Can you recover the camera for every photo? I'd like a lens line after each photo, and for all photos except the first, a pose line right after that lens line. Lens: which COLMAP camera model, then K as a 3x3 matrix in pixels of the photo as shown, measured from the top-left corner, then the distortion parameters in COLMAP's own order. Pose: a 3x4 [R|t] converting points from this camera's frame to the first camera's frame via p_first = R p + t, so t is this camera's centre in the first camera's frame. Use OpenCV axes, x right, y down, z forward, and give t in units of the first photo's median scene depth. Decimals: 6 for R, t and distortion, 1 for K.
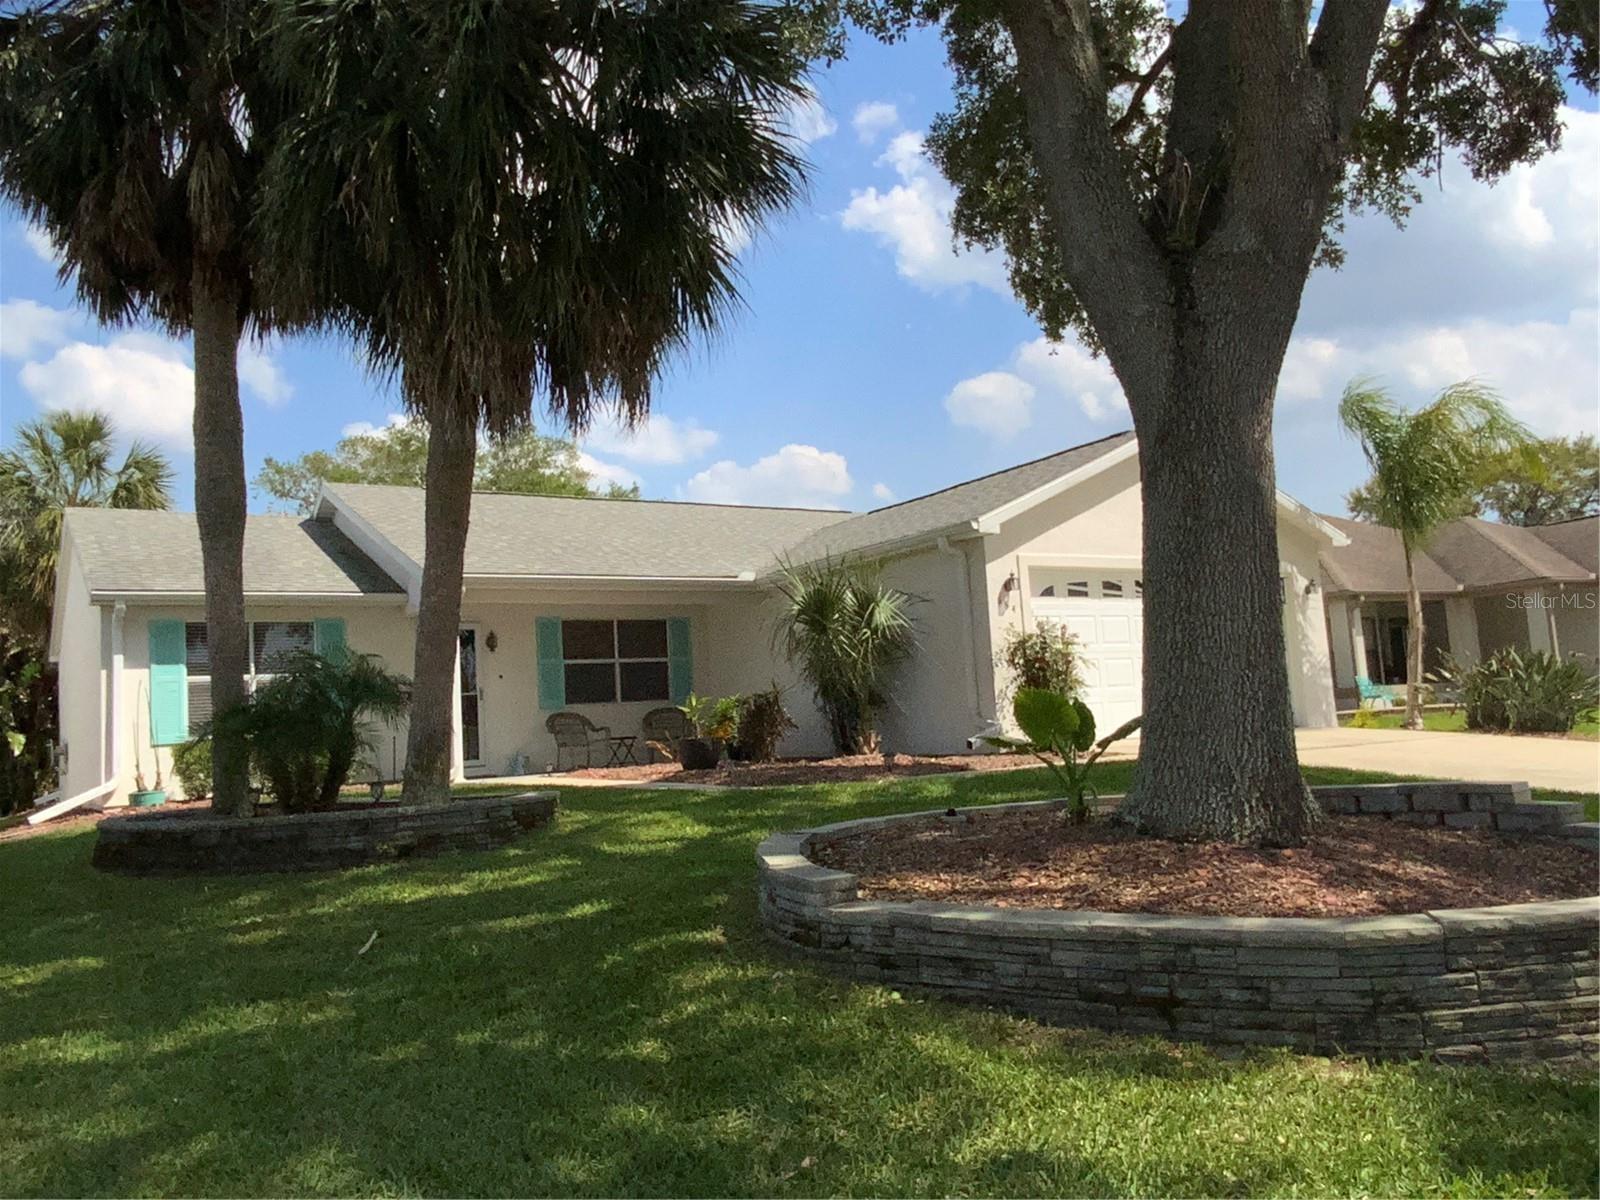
lens RADIAL K [[1289.8, 0, 799.4], [0, 1289.8, 600.3], [0, 0, 1]] dist [0.078818, -0.120002]
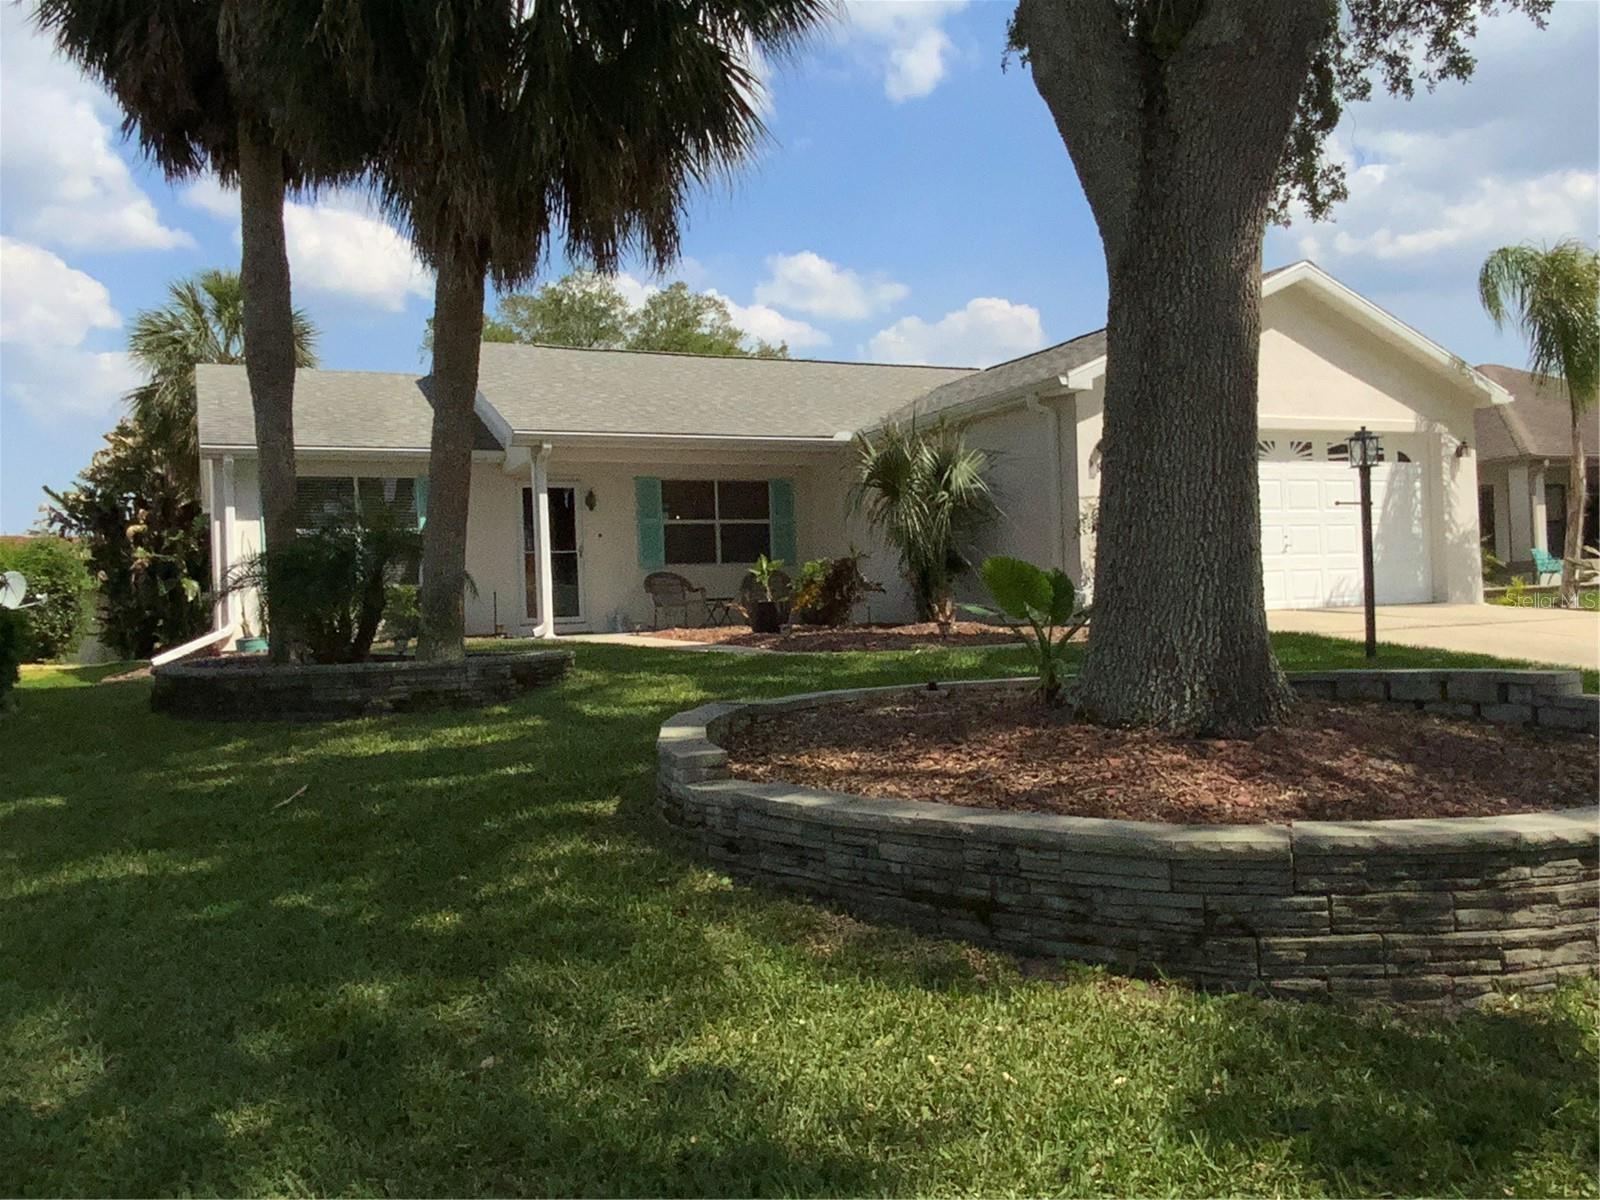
lens RADIAL K [[1284.1, 0, 795.9], [0, 1284.1, 602.6], [0, 0, 1]] dist [0.115958, -0.215548]
pose [[0.989342, 0.023444, -0.143712, 0.094976], [-0.007851, 0.994107, 0.108122, 0.001926], [0.145400, -0.105841, 0.983695, 0.044090]]
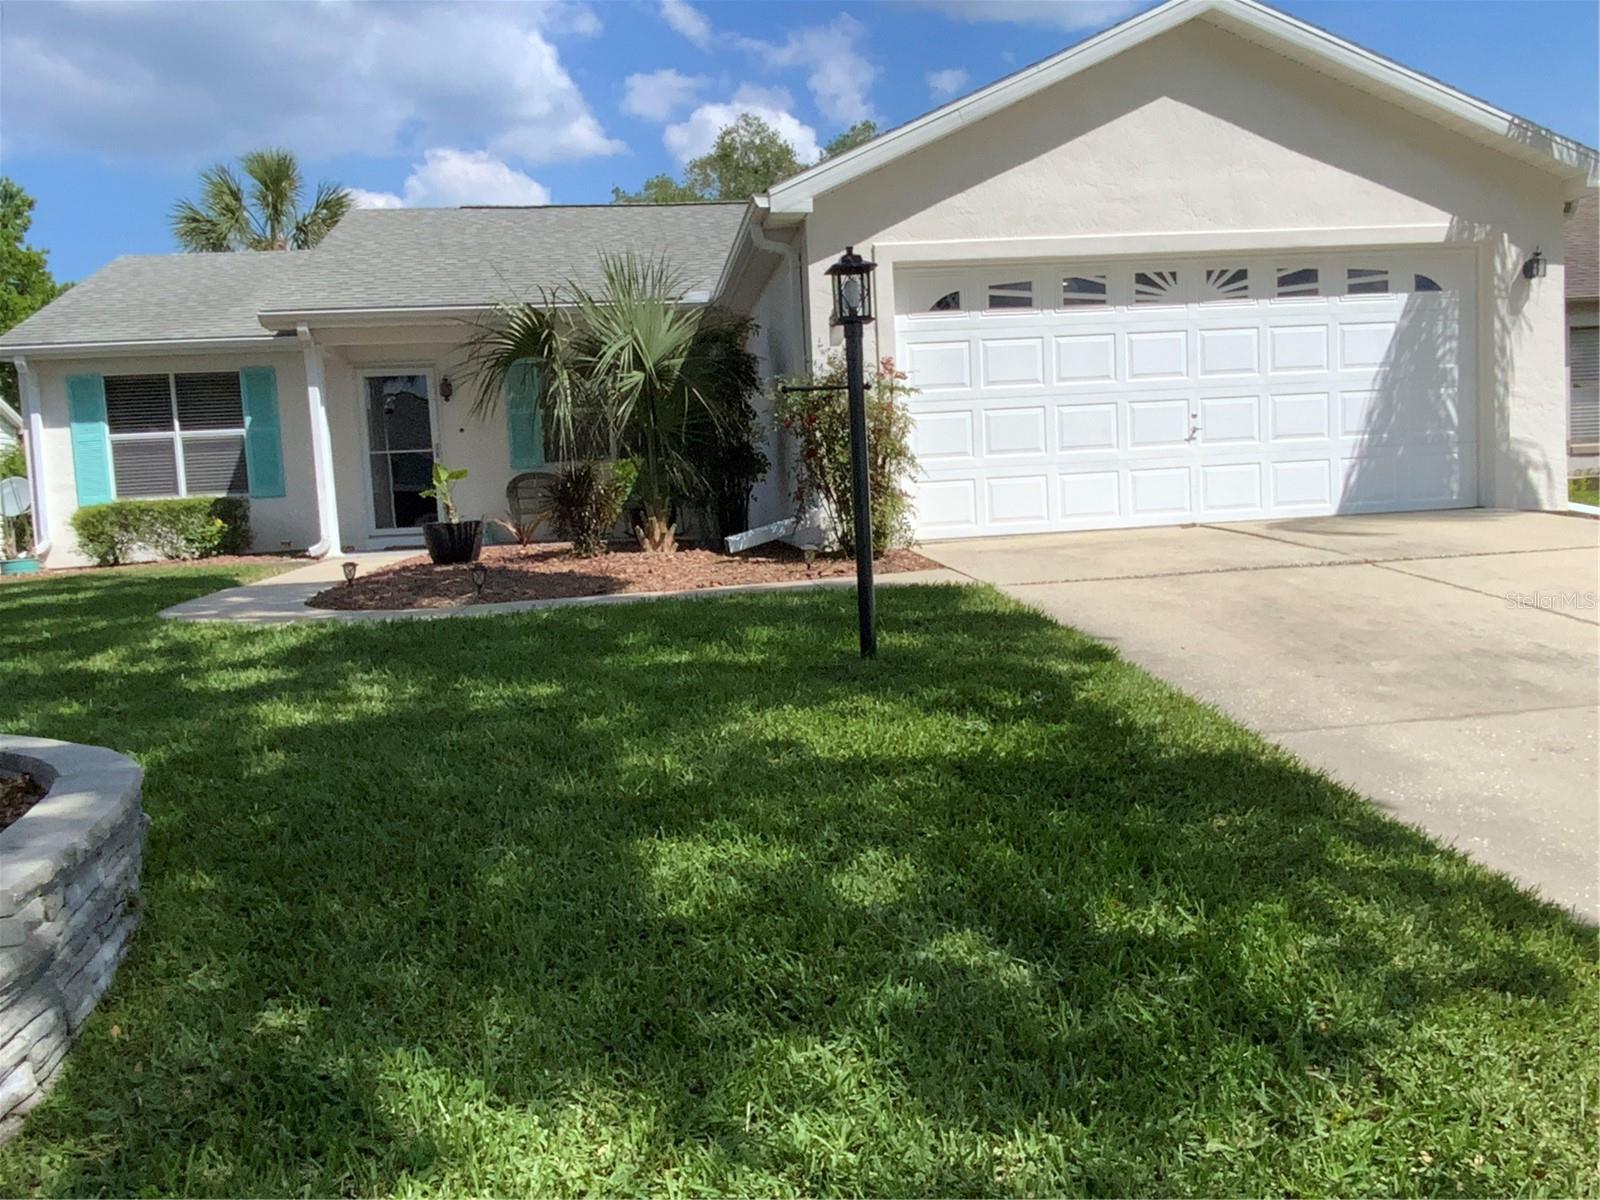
lens RADIAL K [[1289.8, 0, 799.4], [0, 1289.8, 600.3], [0, 0, 1]] dist [0.078818, -0.120002]
pose [[0.903440, 0.050157, -0.425770, 0.496390], [0.041742, 0.978122, 0.203799, 0.004961], [0.426677, -0.201893, 0.881581, 0.459273]]
